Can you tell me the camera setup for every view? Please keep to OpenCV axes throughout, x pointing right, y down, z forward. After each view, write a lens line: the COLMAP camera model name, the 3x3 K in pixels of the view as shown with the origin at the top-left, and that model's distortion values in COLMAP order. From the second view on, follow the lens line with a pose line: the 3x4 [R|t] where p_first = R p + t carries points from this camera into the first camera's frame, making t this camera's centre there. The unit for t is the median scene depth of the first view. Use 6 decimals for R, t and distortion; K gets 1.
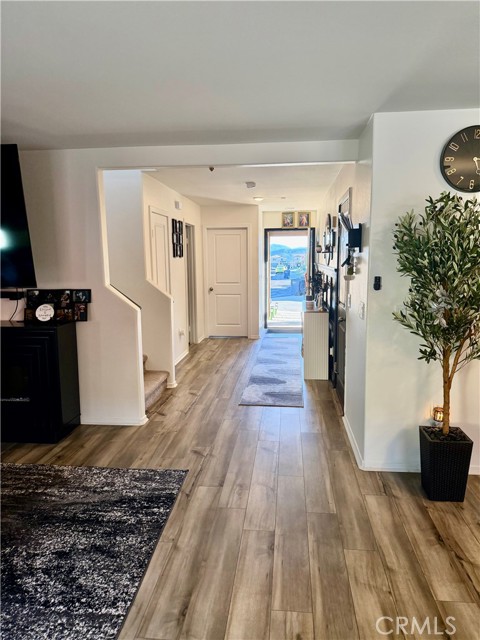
lens RADIAL K [[448.6, 0, 244.4], [0, 448.6, 321.3], [0, 0, 1]] dist [0.076991, -0.104000]
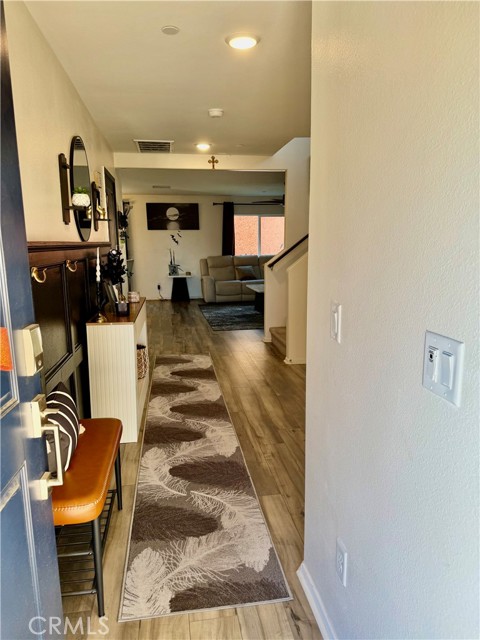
lens RADIAL K [[448.6, 0, 244.4], [0, 448.6, 321.3], [0, 0, 1]] dist [0.076991, -0.104000]
pose [[-0.969649, 0.058537, -0.237389, 0.131917], [-0.016218, 0.953380, 0.301336, -0.201001], [0.243961, 0.296040, -0.923495, 1.546071]]
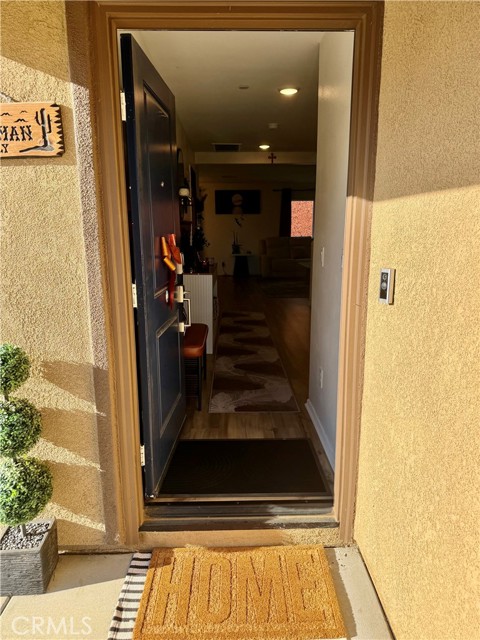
lens RADIAL K [[448.6, 0, 244.4], [0, 448.6, 321.3], [0, 0, 1]] dist [0.076991, -0.104000]
pose [[-0.993644, 0.031425, -0.108091, 0.170800], [-0.006296, 0.943224, 0.332099, -0.227727], [0.112390, 0.330668, -0.937031, 1.853842]]
